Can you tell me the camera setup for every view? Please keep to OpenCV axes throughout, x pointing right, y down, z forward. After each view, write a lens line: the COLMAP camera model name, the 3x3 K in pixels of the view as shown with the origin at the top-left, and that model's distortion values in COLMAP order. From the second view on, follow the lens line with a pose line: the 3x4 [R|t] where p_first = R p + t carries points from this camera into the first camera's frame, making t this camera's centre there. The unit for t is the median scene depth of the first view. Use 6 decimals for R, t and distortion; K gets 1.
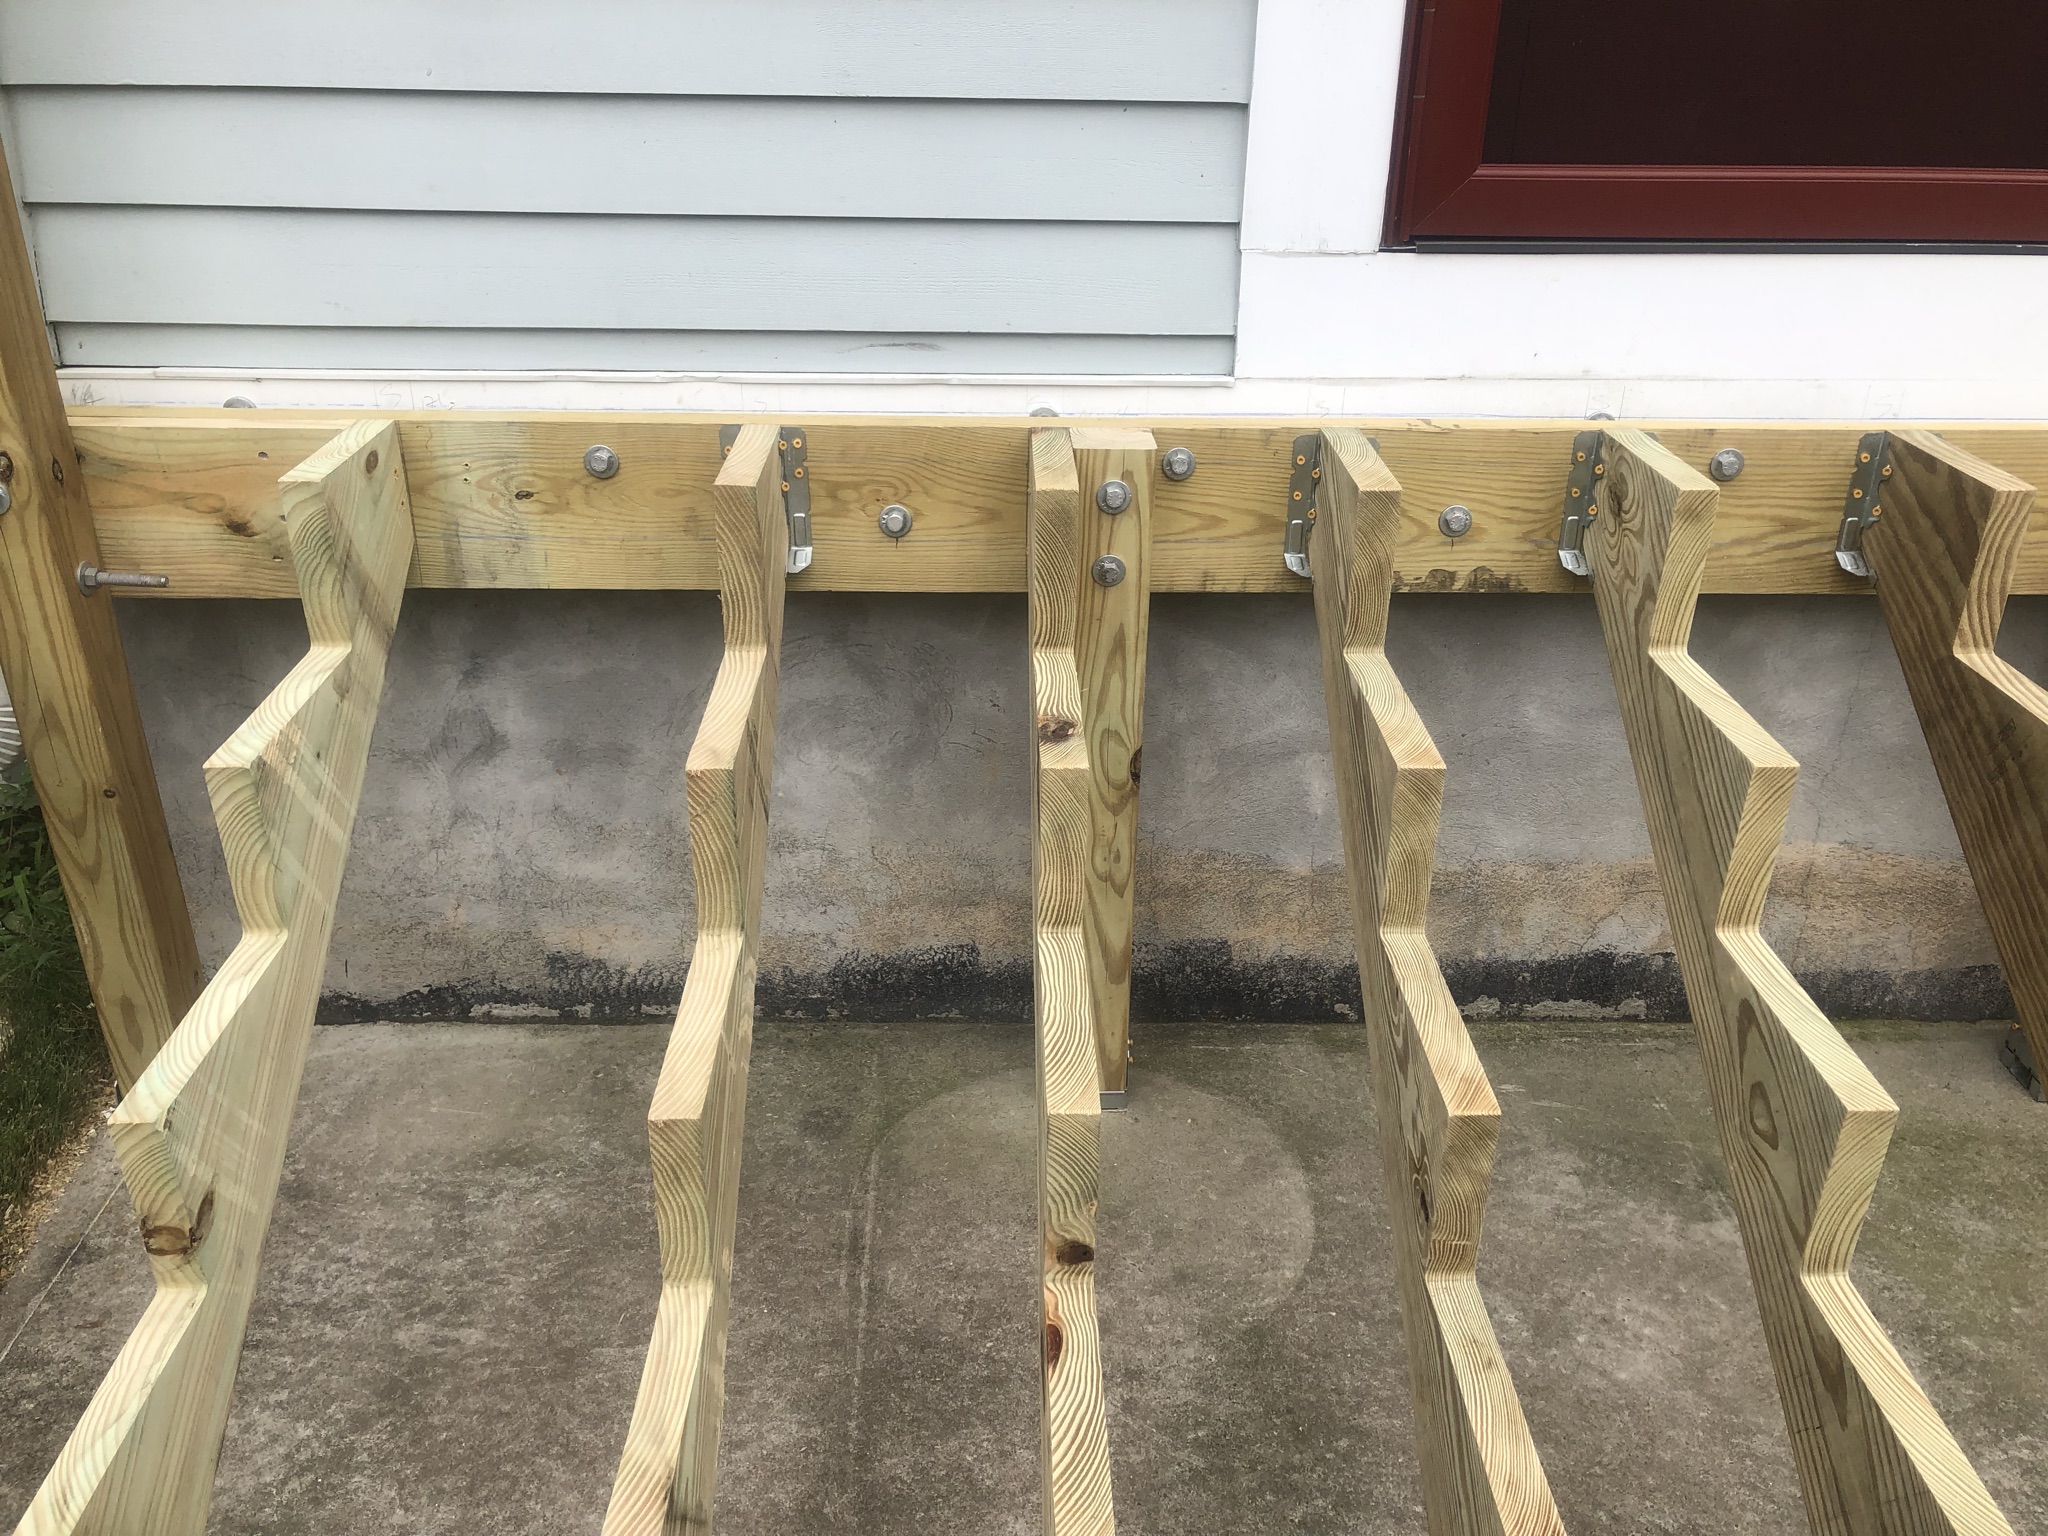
lens RADIAL K [[1673.7, 0, 1036.5], [0, 1673.7, 778.2], [0, 0, 1]] dist [0.024725, -0.016885]
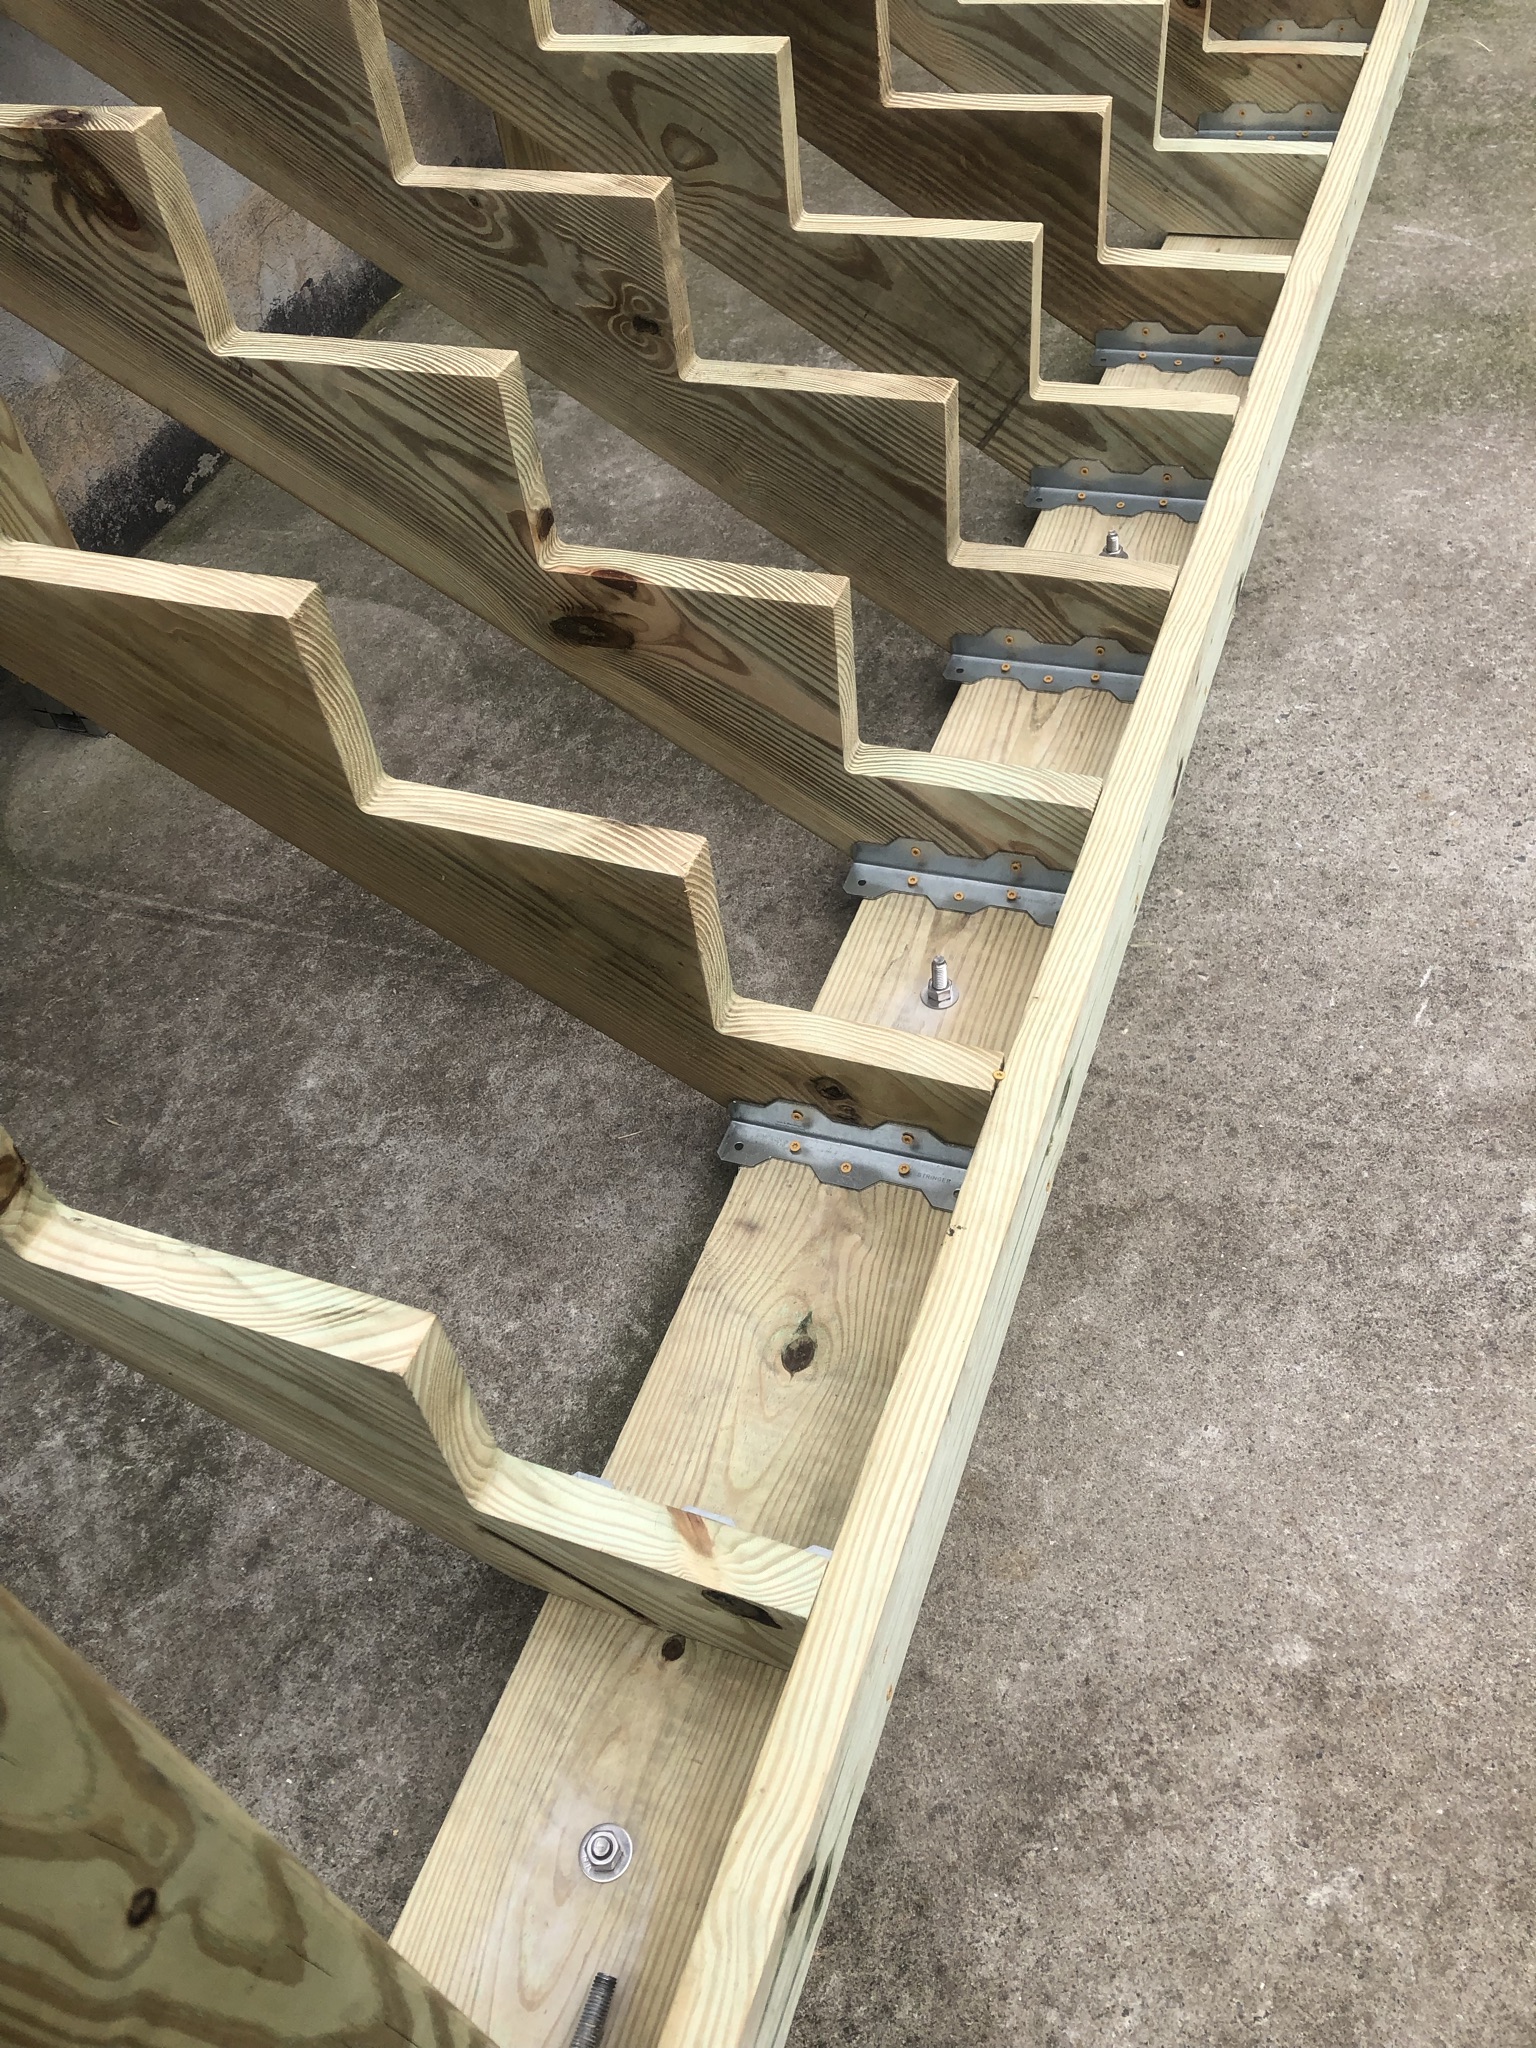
lens RADIAL K [[1673.7, 0, 763.6], [0, 1673.7, 1019.0], [0, 0, 1]] dist [0.024725, -0.016885]
pose [[0.371791, -0.733316, 0.569227, -0.562029], [0.517022, 0.672849, 0.529115, 0.008036], [-0.771012, 0.097583, 0.629300, 0.207513]]
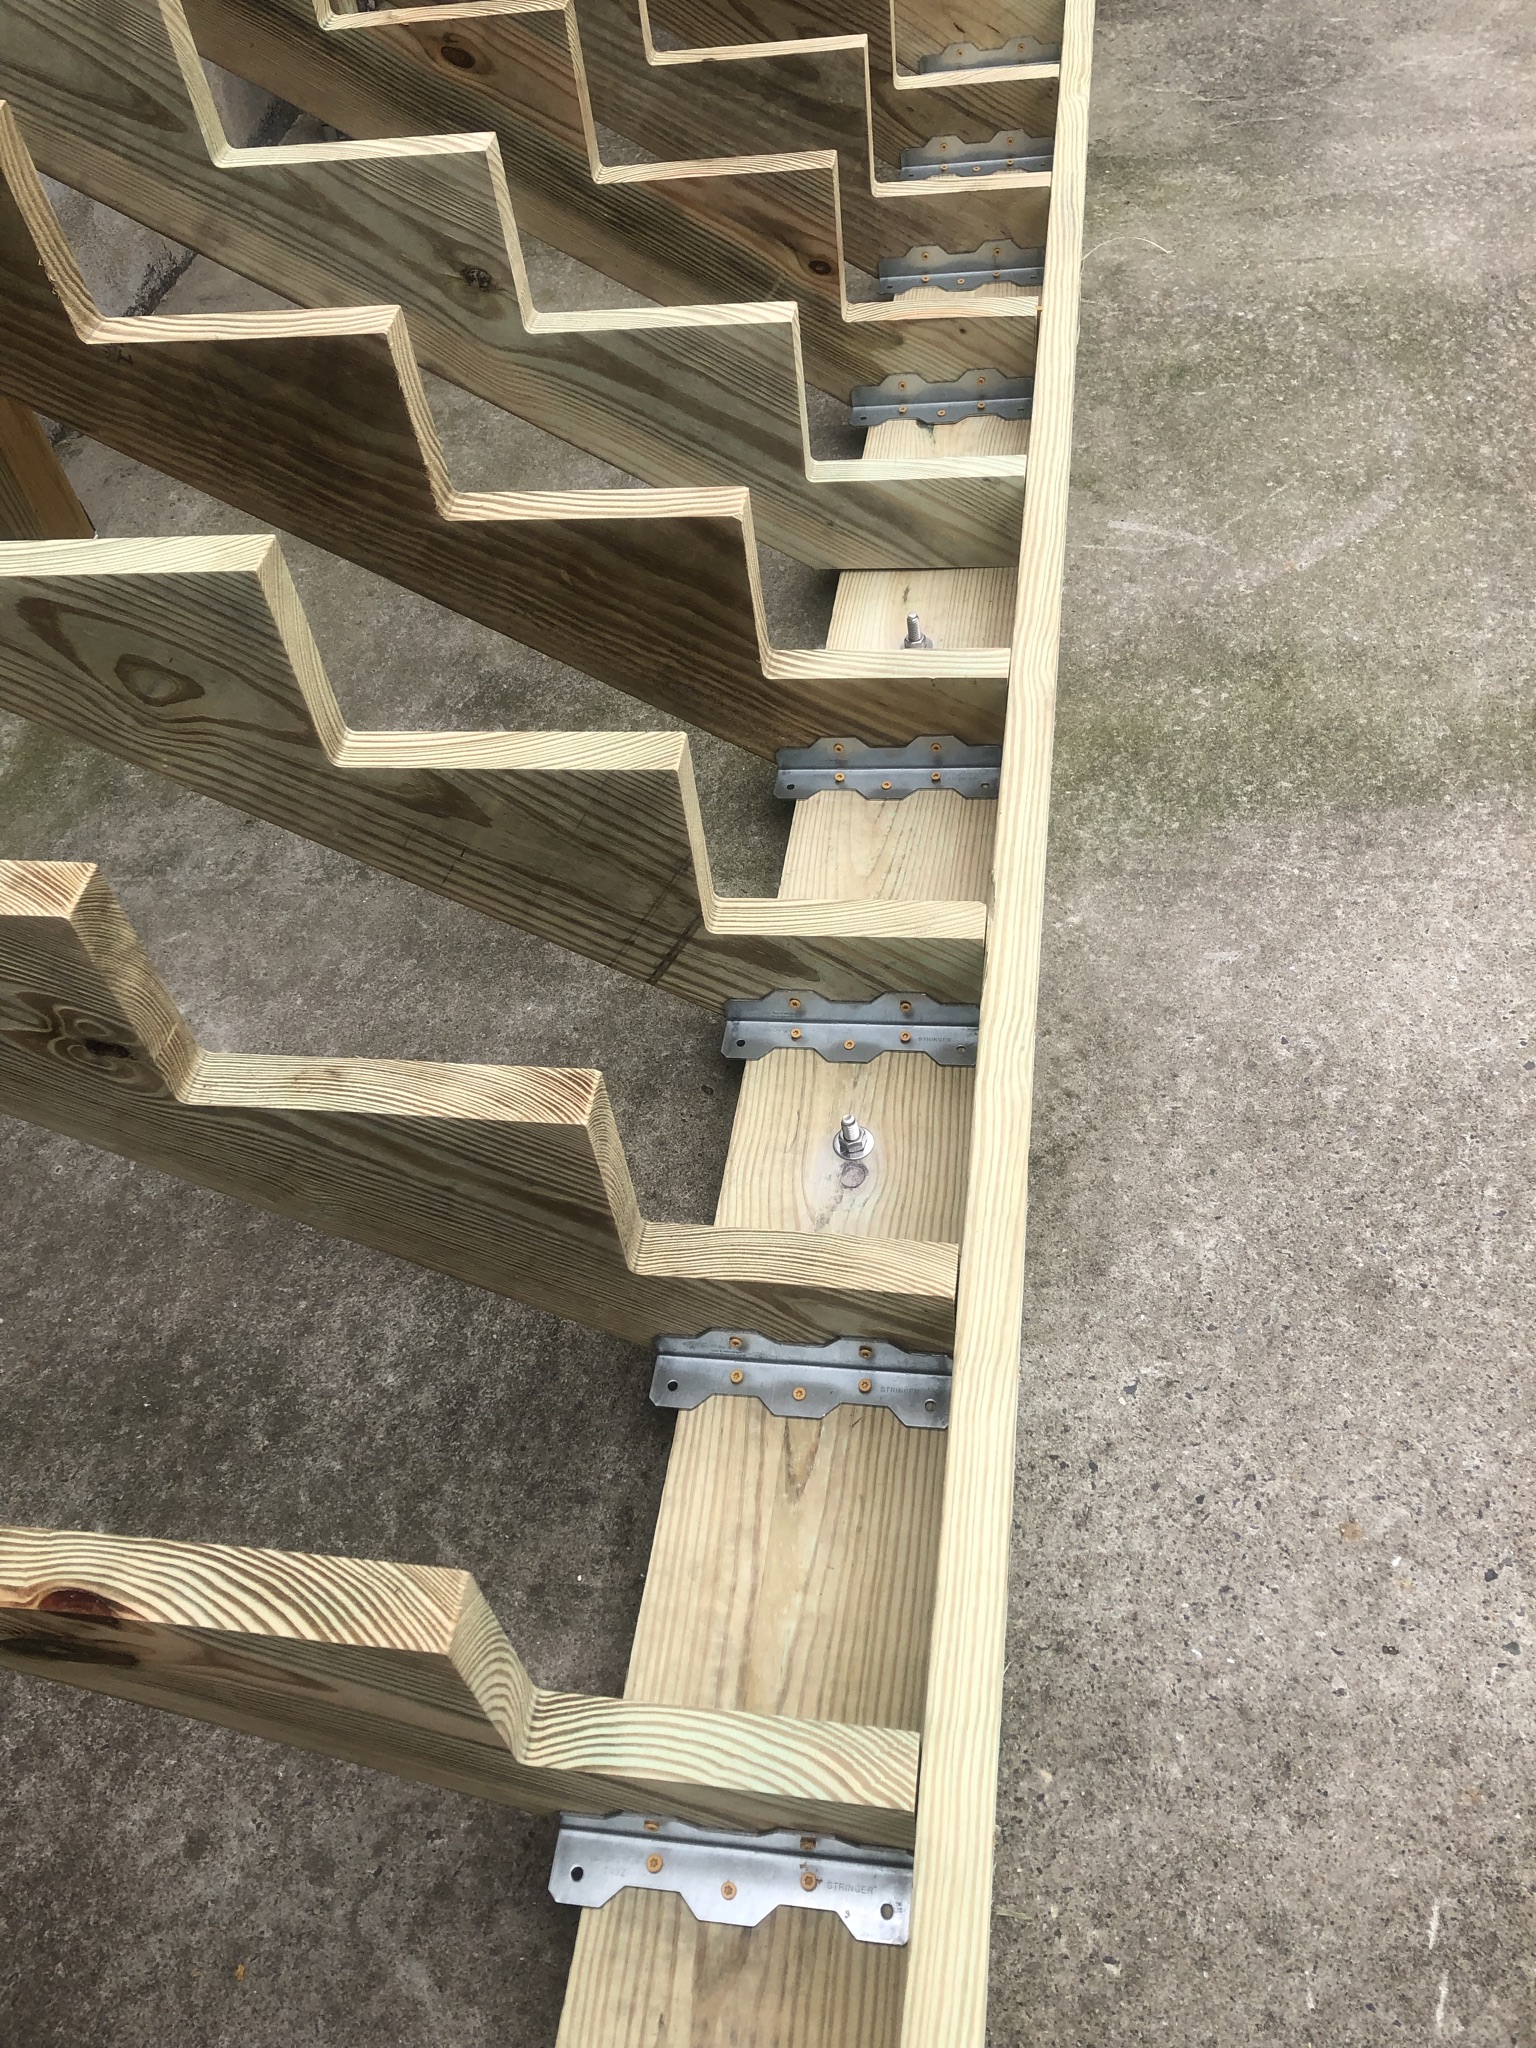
lens RADIAL K [[1673.7, 0, 746.4], [0, 1673.7, 1011.6], [0, 0, 1]] dist [0.024725, -0.016885]
pose [[0.173456, -0.770404, 0.613507, -0.121375], [0.546586, 0.593508, 0.590755, -0.026817], [-0.819242, 0.232864, 0.524040, 0.295781]]
